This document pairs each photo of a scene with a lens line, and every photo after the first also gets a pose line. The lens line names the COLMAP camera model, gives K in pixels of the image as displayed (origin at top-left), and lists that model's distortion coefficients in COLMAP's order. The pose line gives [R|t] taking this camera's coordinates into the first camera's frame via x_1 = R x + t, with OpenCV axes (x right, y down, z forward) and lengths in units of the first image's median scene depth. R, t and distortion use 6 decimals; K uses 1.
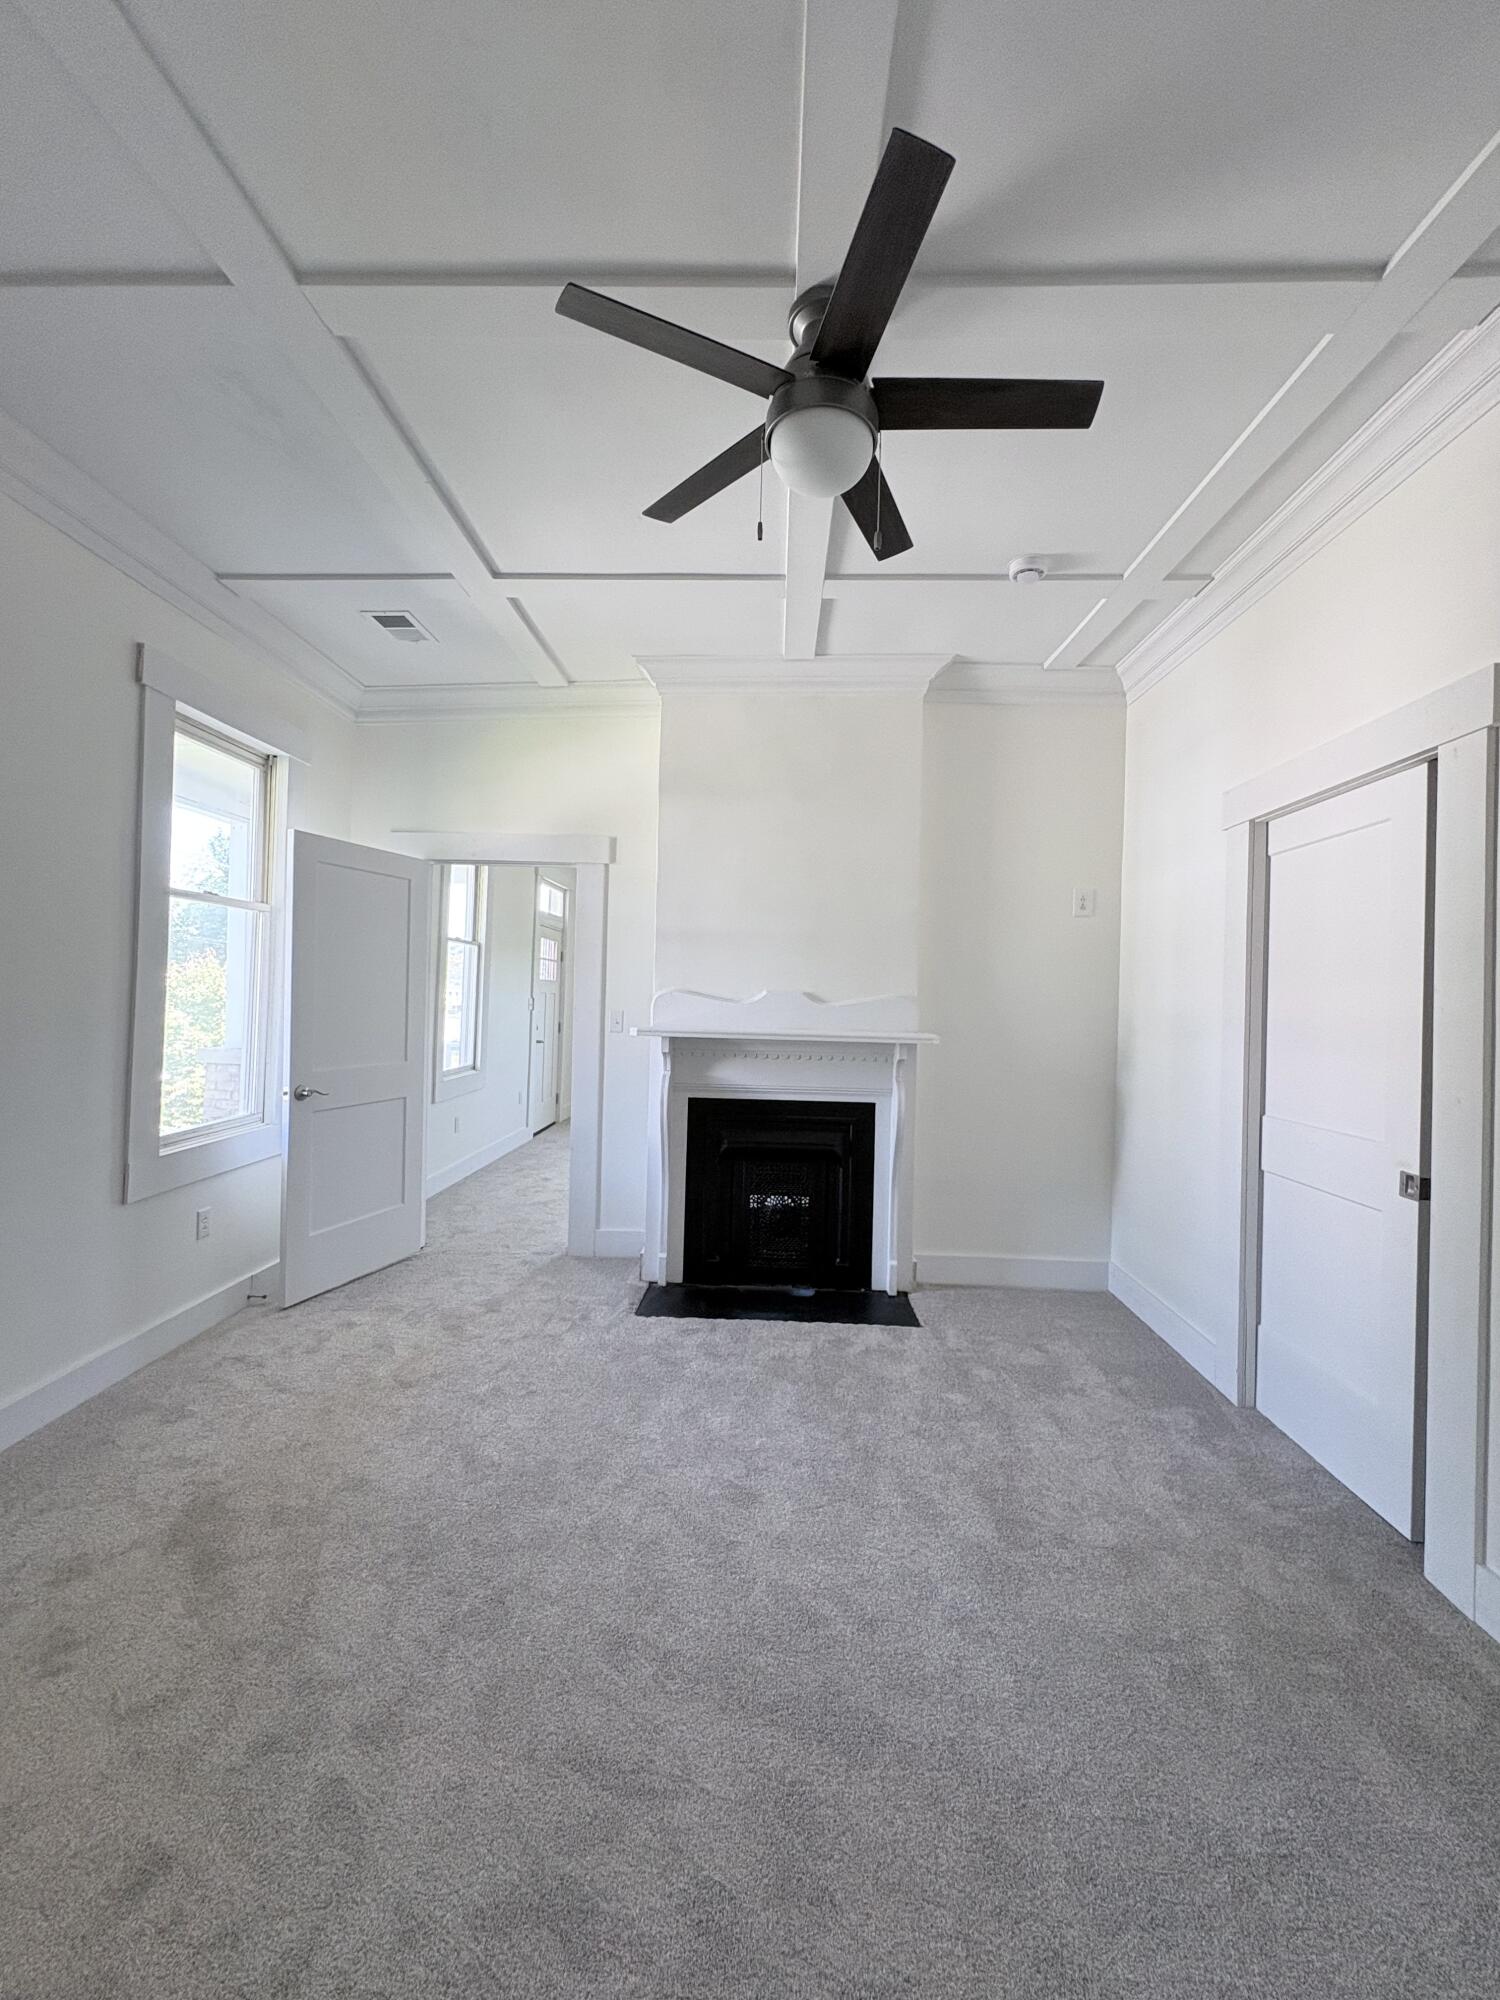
lens RADIAL K [[796.5, 0, 751.9], [0, 796.5, 999.4], [0, 0, 1]] dist [0.001026, -0.000277]
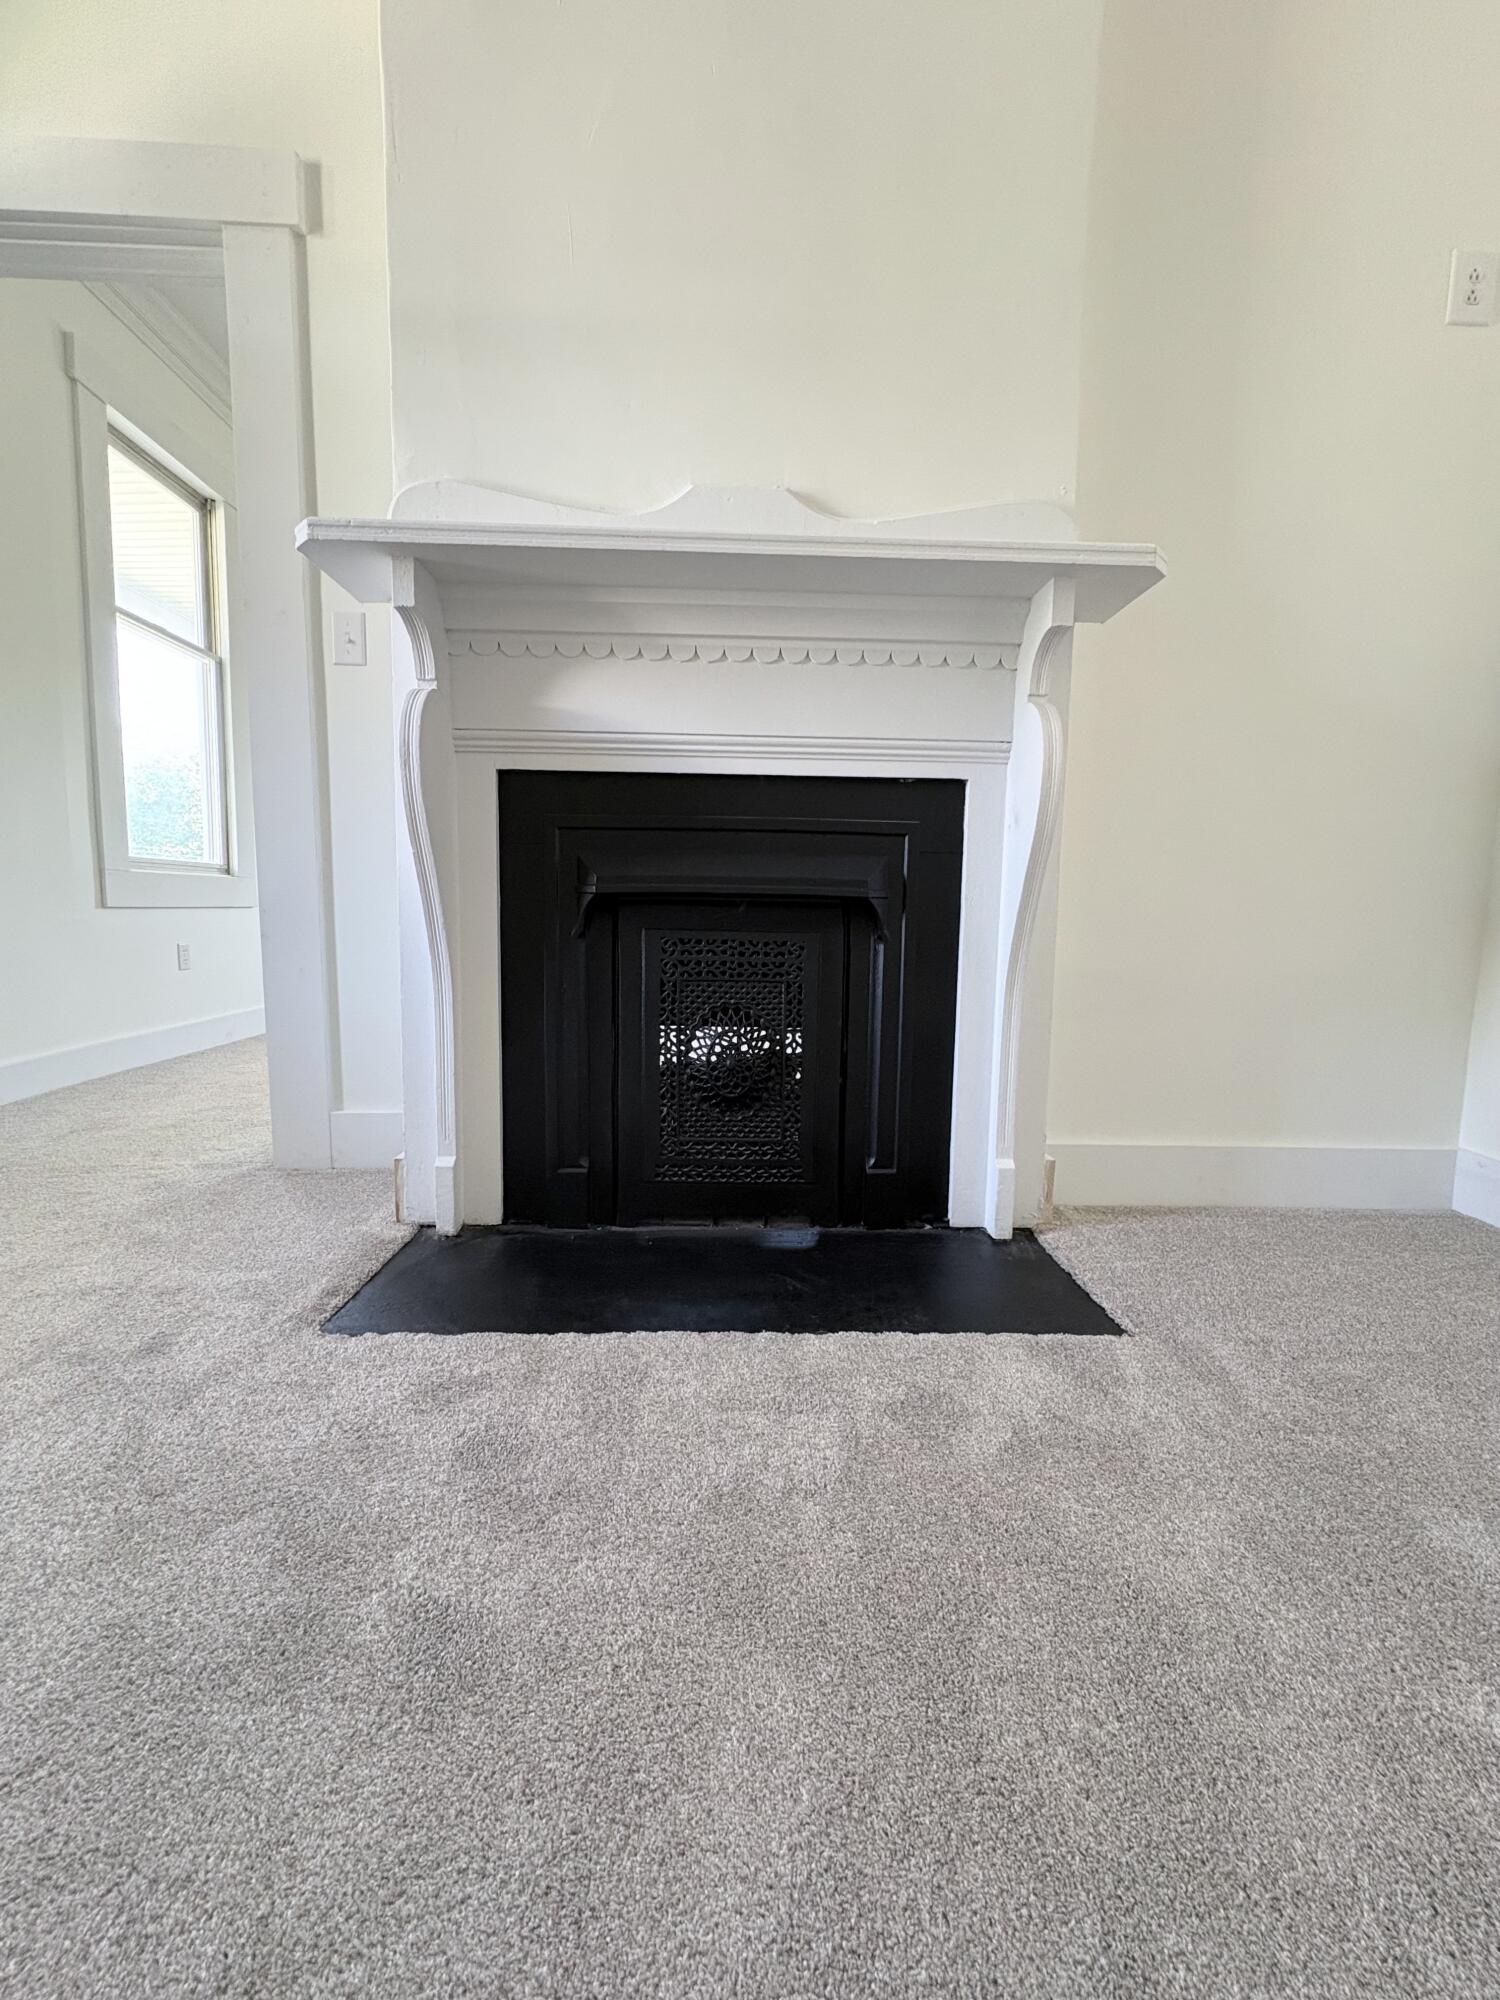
lens RADIAL K [[796.5, 0, 751.0], [0, 796.5, 998.2], [0, 0, 1]] dist [0.001026, -0.000277]
pose [[0.998263, -0.015763, 0.056763, 0.023340], [0.009416, 0.993844, 0.110391, 0.211627], [-0.058154, -0.109665, 0.992266, 0.647187]]
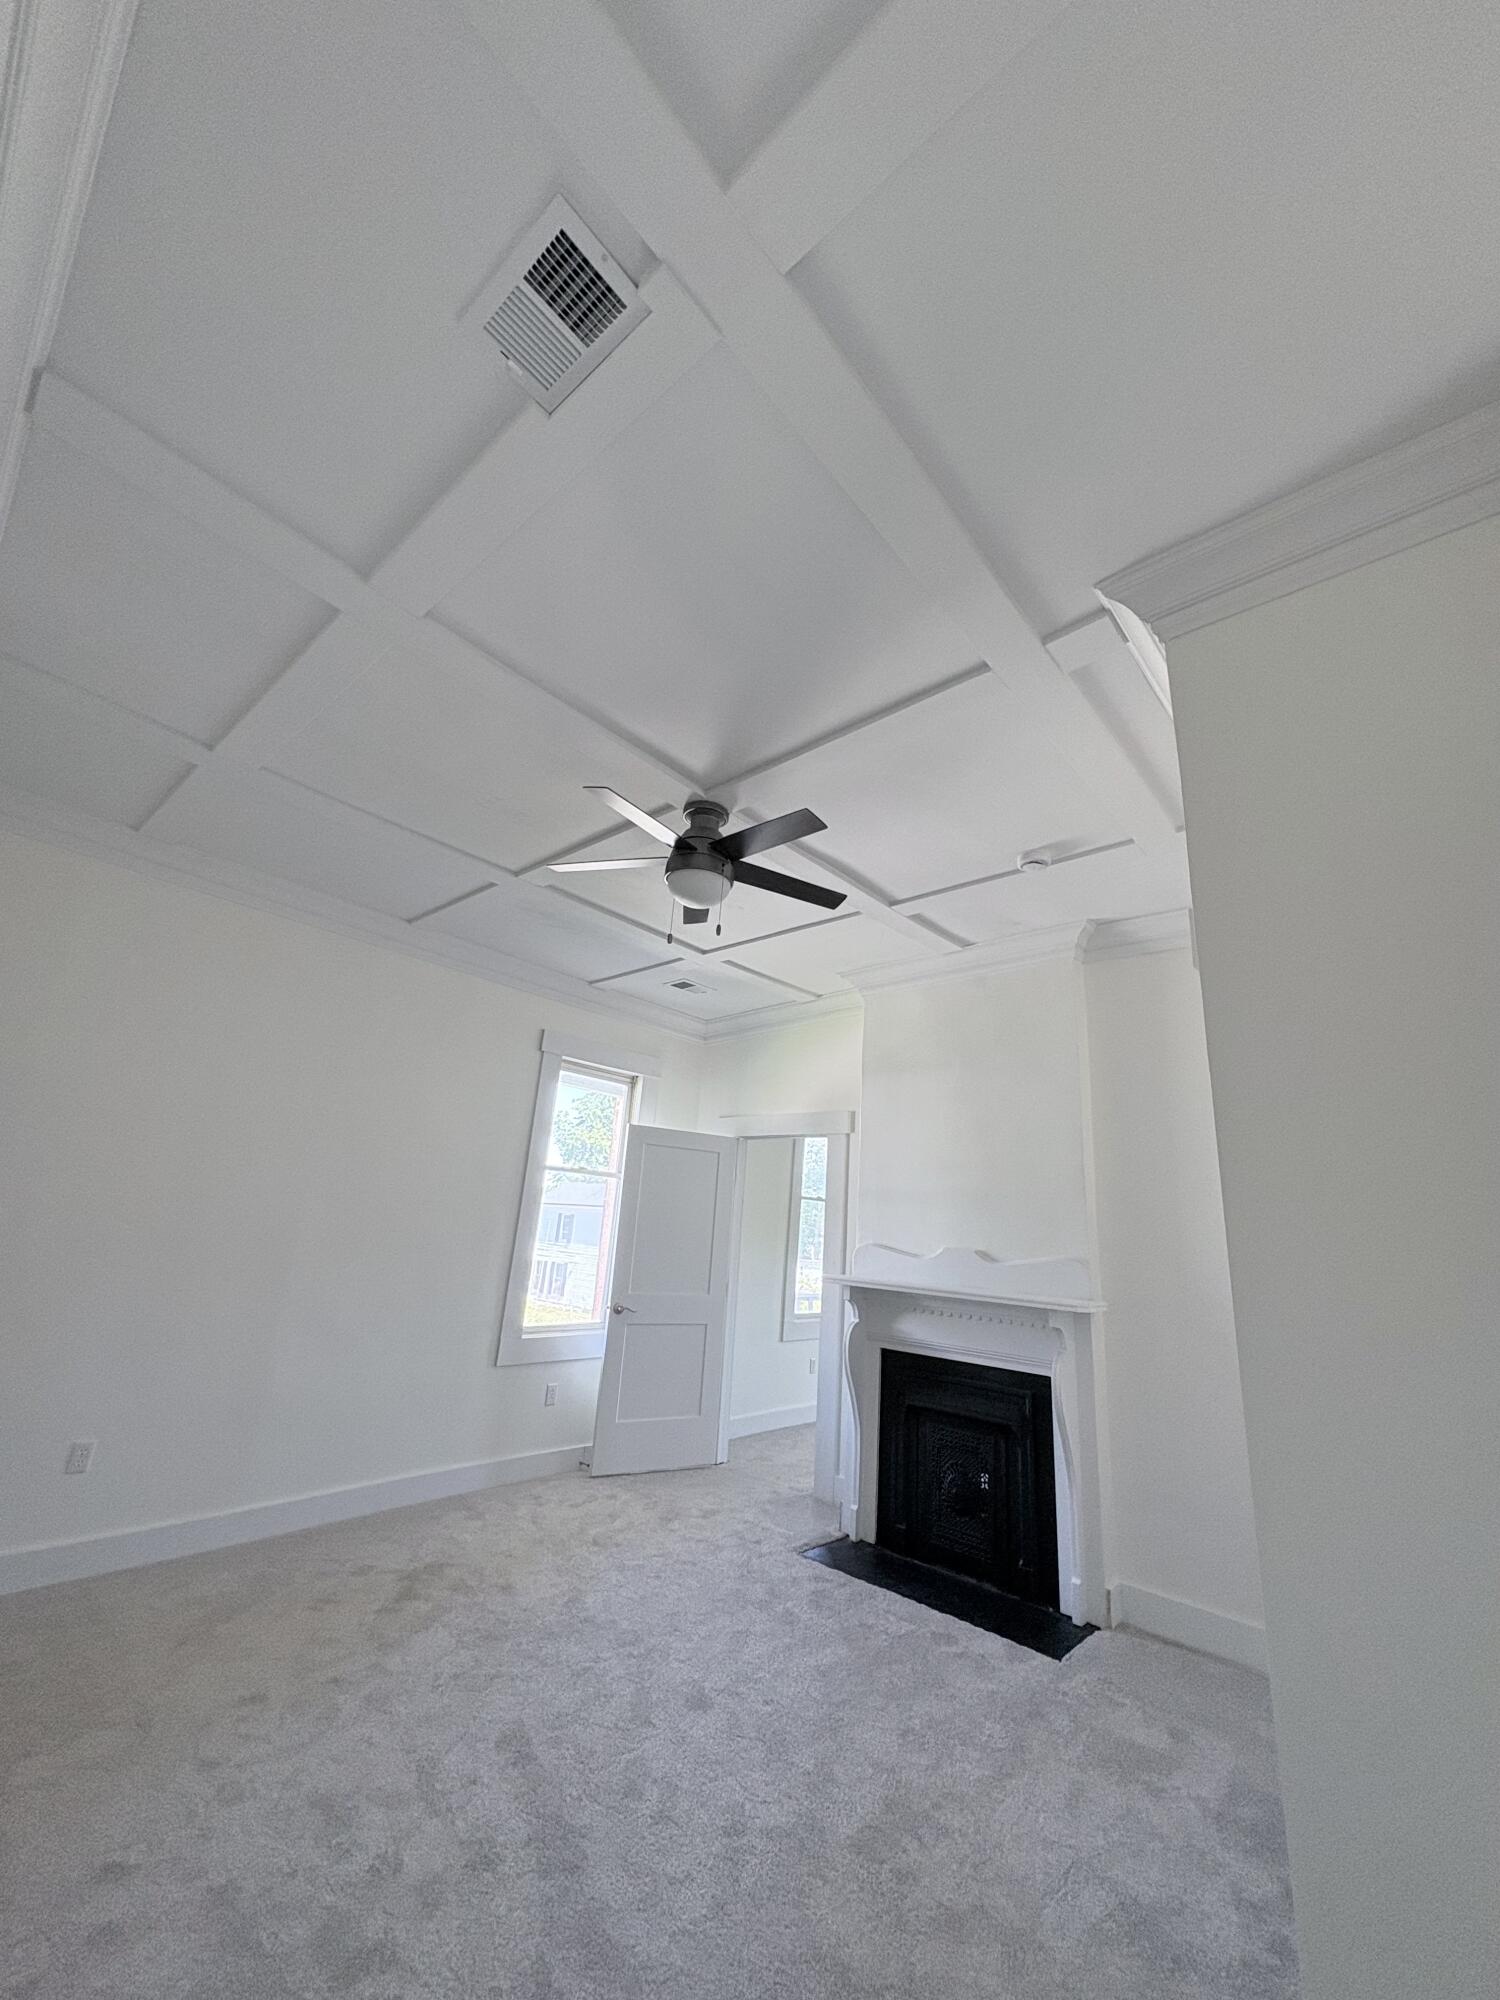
lens RADIAL K [[796.5, 0, 751.9], [0, 796.5, 998.5], [0, 0, 1]] dist [0.001026, -0.000277]
pose [[0.766618, -0.155931, -0.622883, 0.586365], [-0.049869, 0.952676, -0.299868, 0.004925], [0.640164, 0.260946, 0.722562, -0.019838]]
